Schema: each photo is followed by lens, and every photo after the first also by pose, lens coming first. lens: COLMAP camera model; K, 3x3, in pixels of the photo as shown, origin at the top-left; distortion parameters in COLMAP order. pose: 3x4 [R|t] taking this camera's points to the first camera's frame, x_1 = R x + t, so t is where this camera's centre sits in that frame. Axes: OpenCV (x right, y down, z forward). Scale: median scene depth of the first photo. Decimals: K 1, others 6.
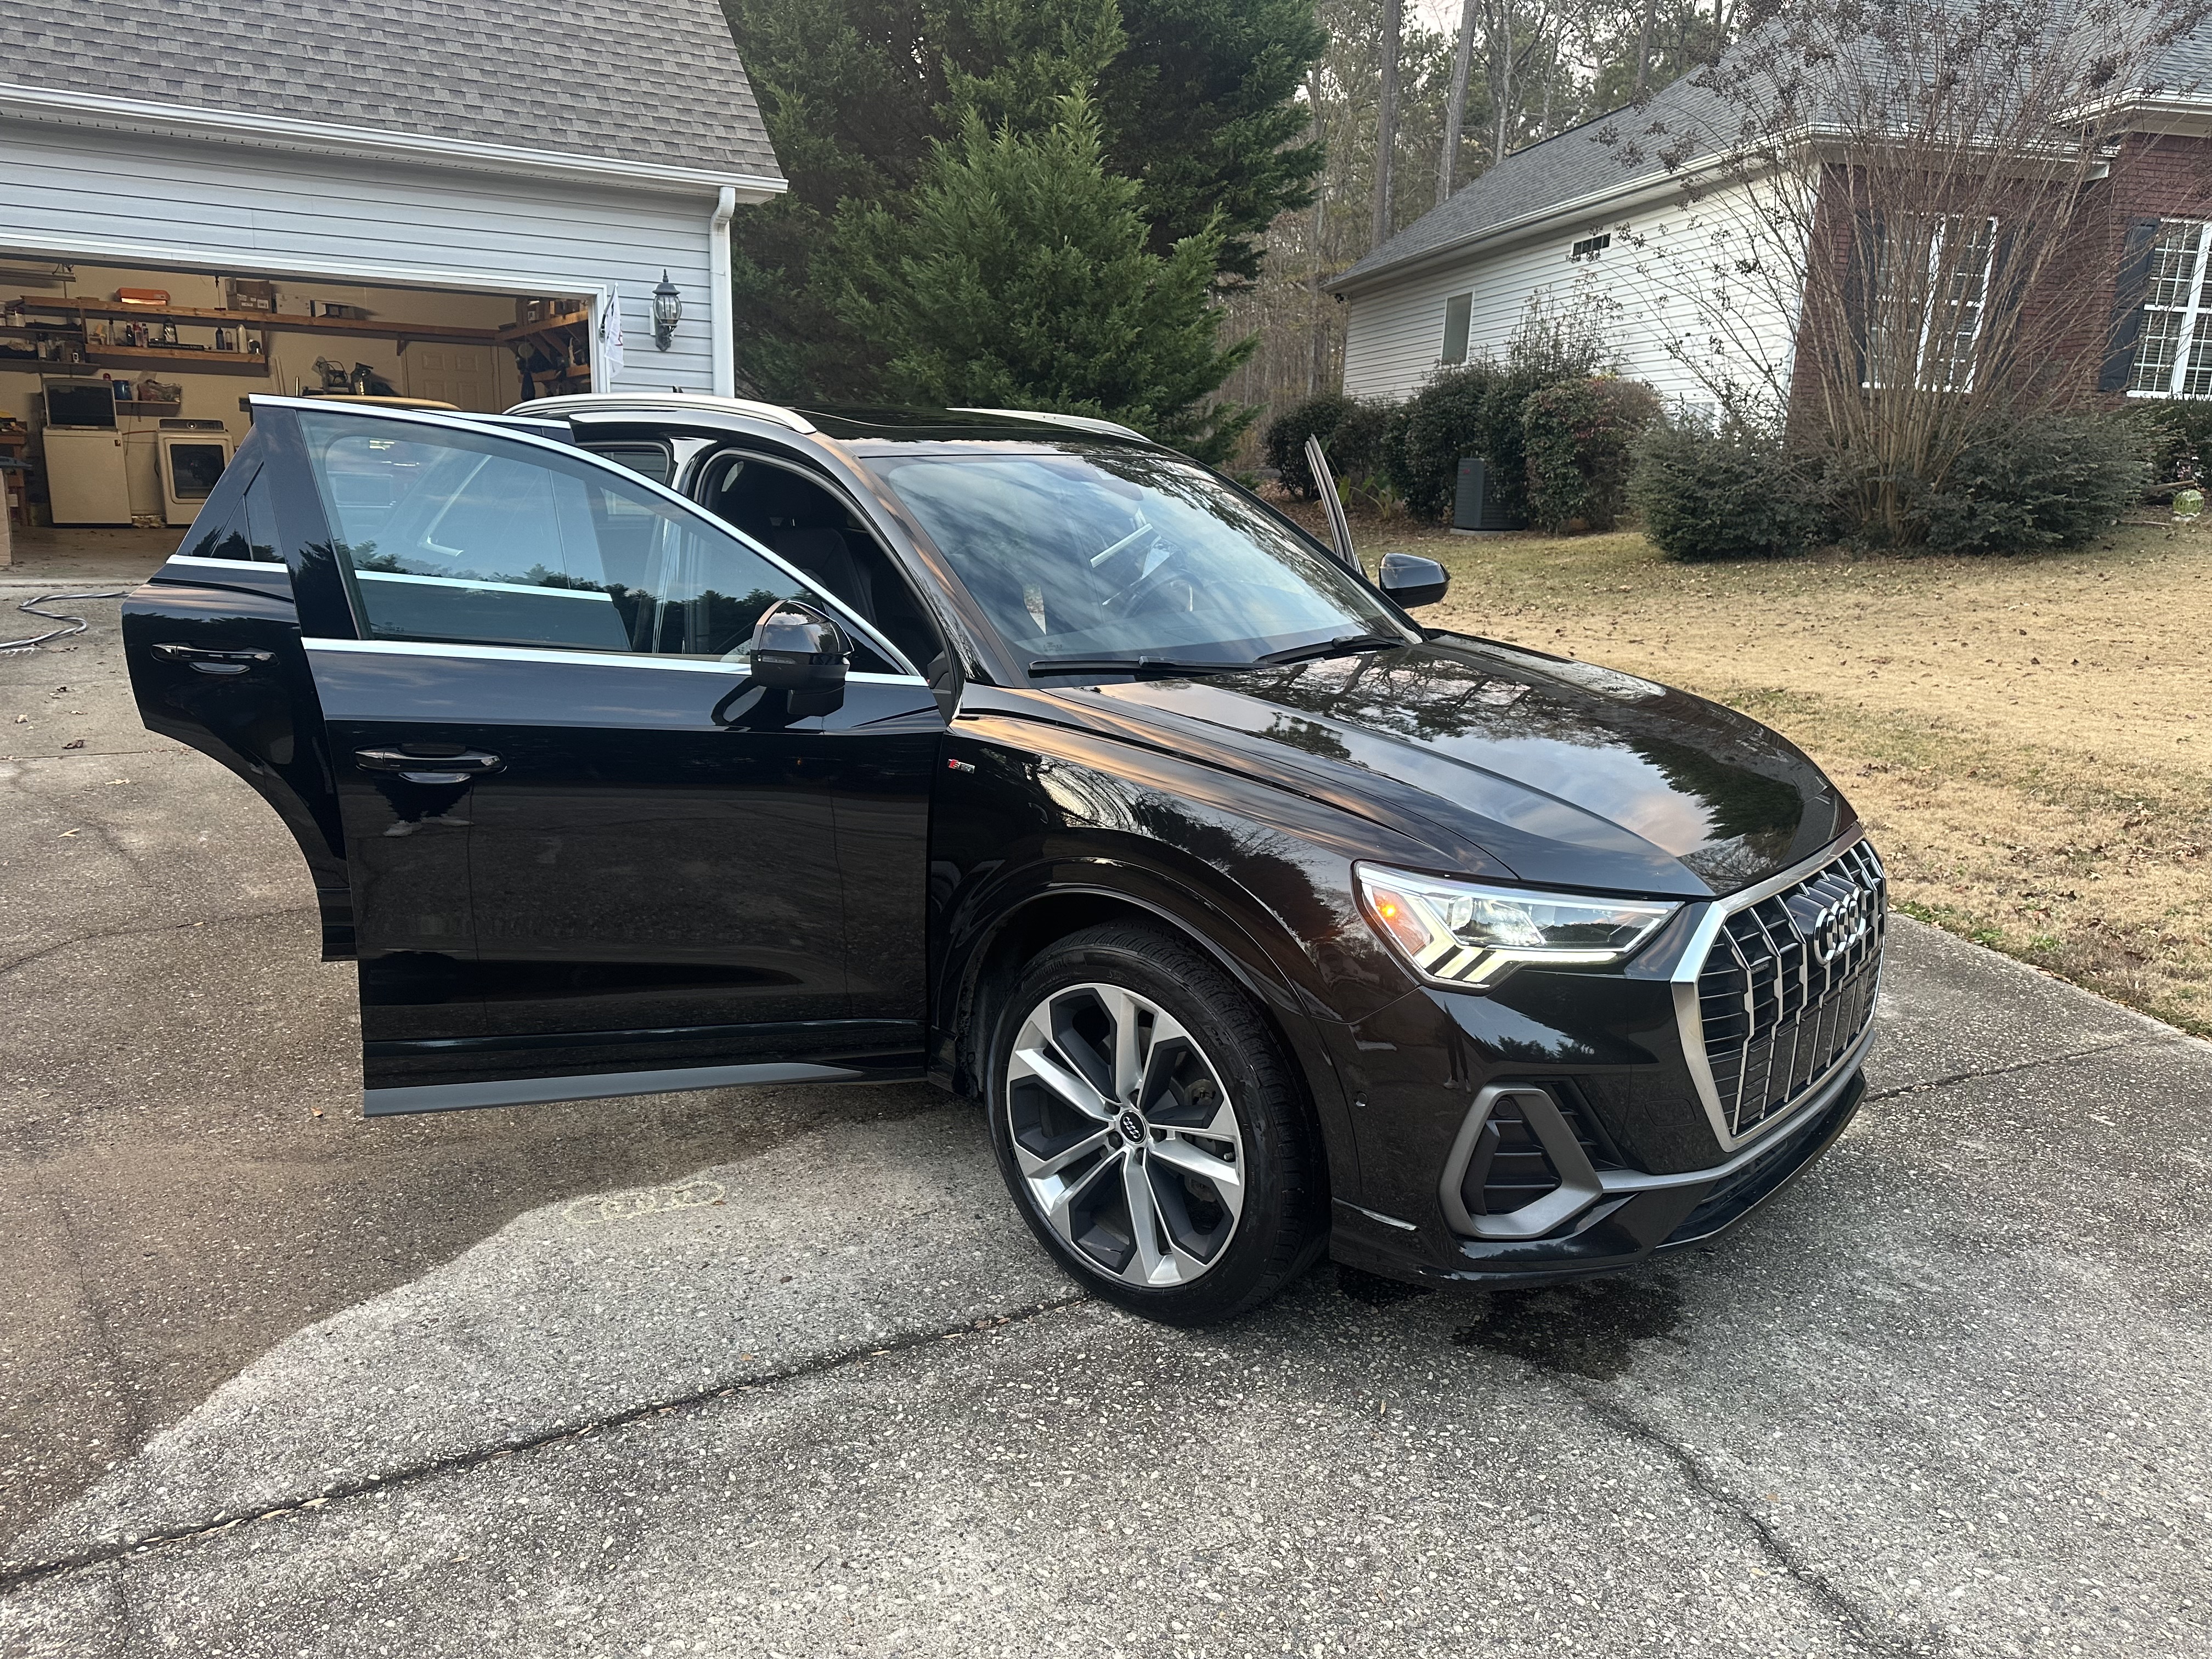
lens RADIAL K [[1580.0, 0, 1105.8], [0, 1580.0, 841.0], [0, 0, 1]] dist [0.057603, -0.065564]
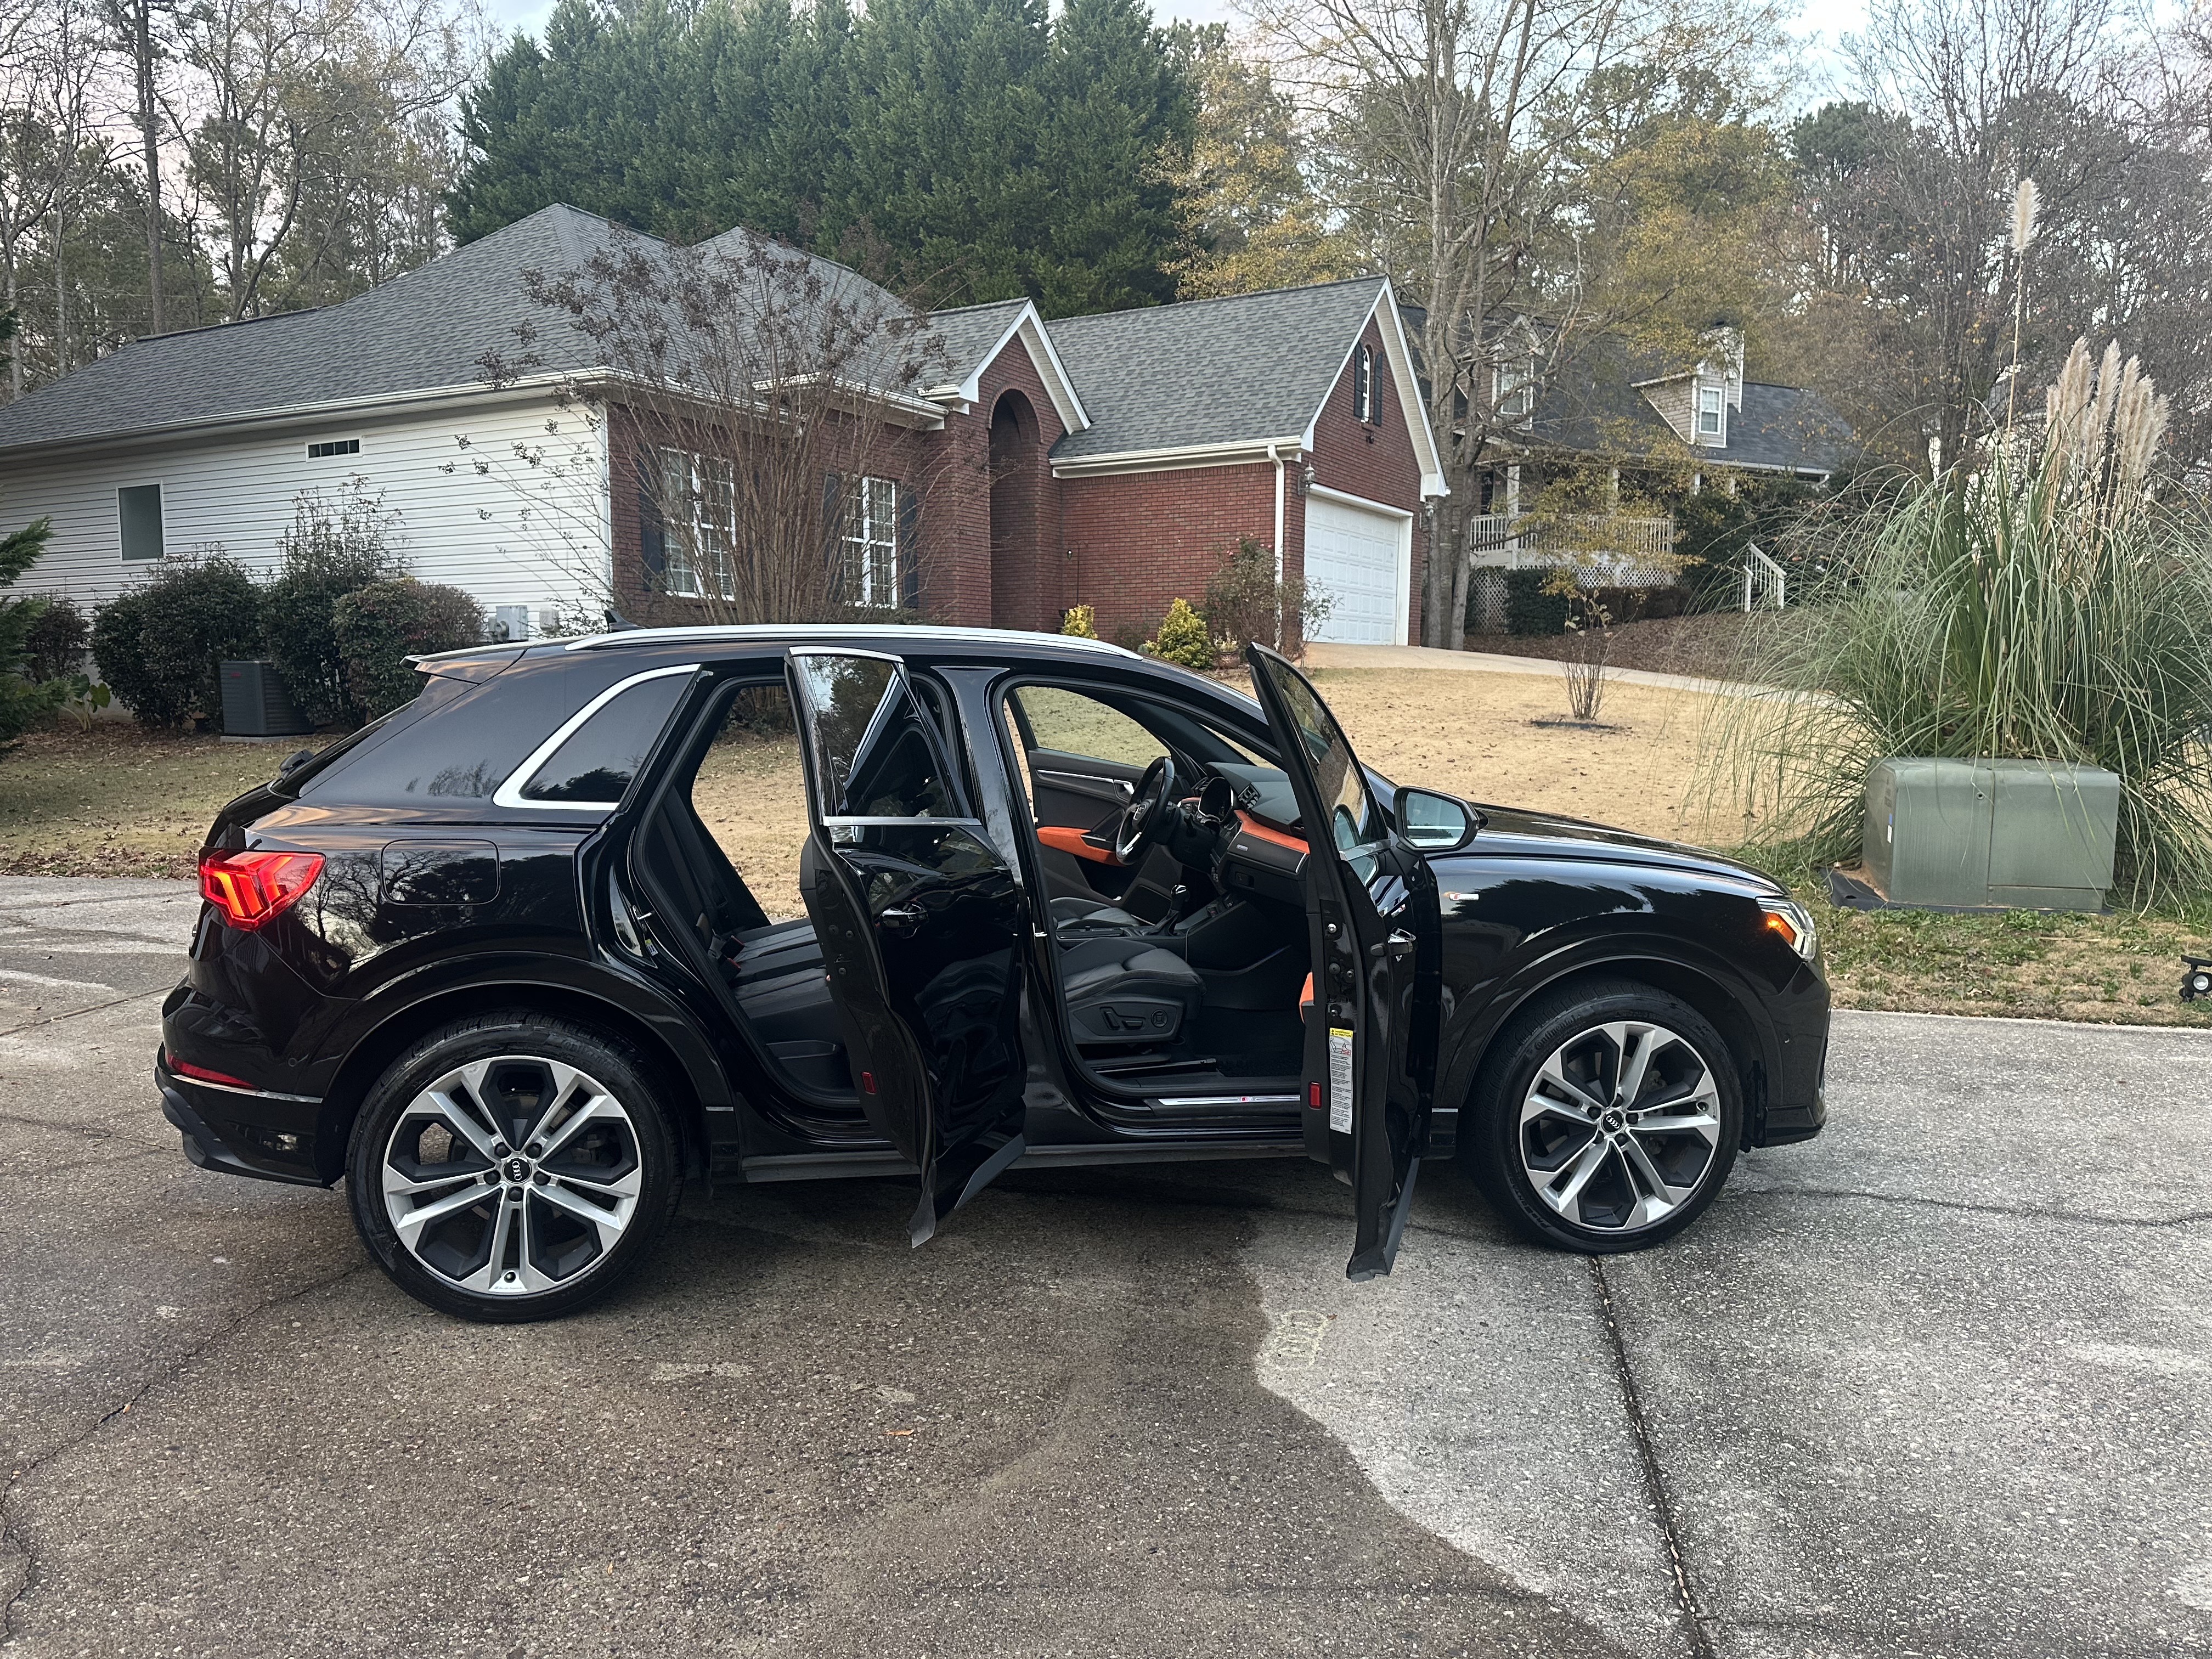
lens RADIAL K [[1580.0, 0, 1105.8], [0, 1580.0, 841.0], [0, 0, 1]] dist [0.057603, -0.065564]
pose [[0.607091, -0.114337, 0.786363, -0.361205], [0.204882, 0.978658, -0.015877, -0.037371], [-0.767765, 0.170750, 0.617560, 0.107194]]
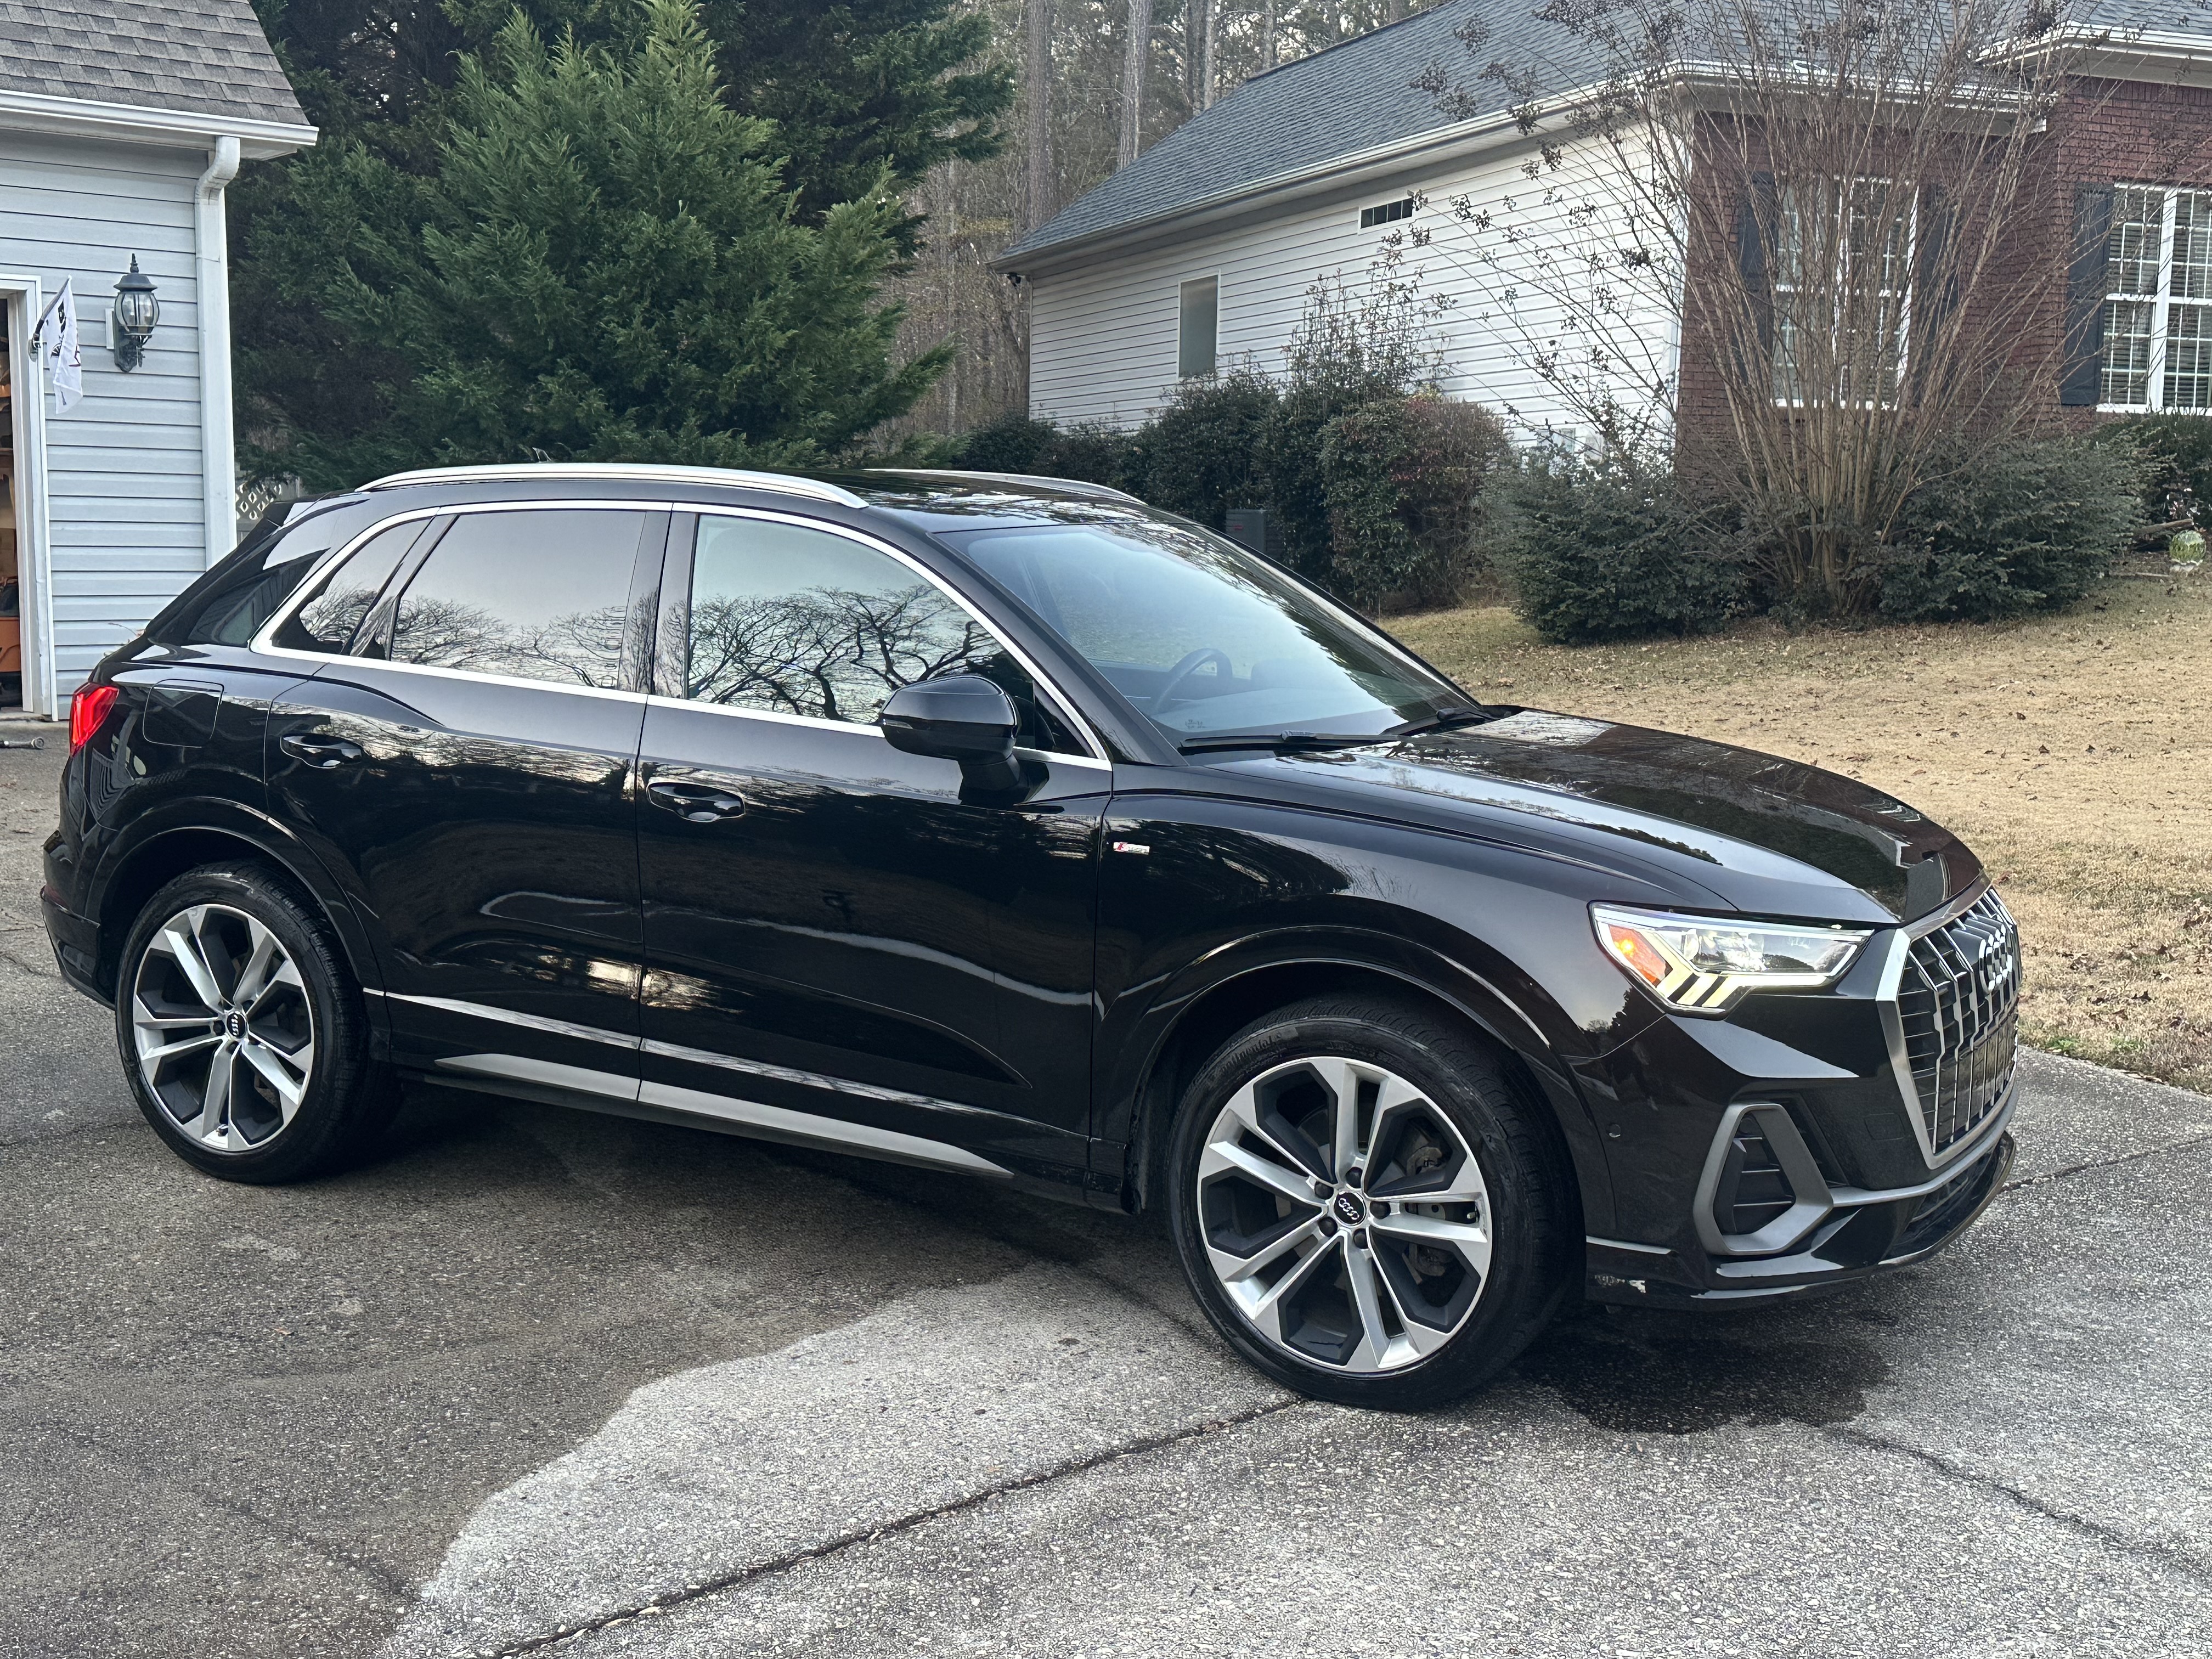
lens RADIAL K [[2570.0, 0, 1112.1], [0, 2570.0, 868.4], [0, 0, 1]] dist [0.245437, -0.561349]
pose [[0.978023, -0.046665, 0.203207, -0.114478], [0.066418, 0.993588, -0.091494, 0.028562], [-0.197635, 0.102980, 0.974852, -0.143340]]
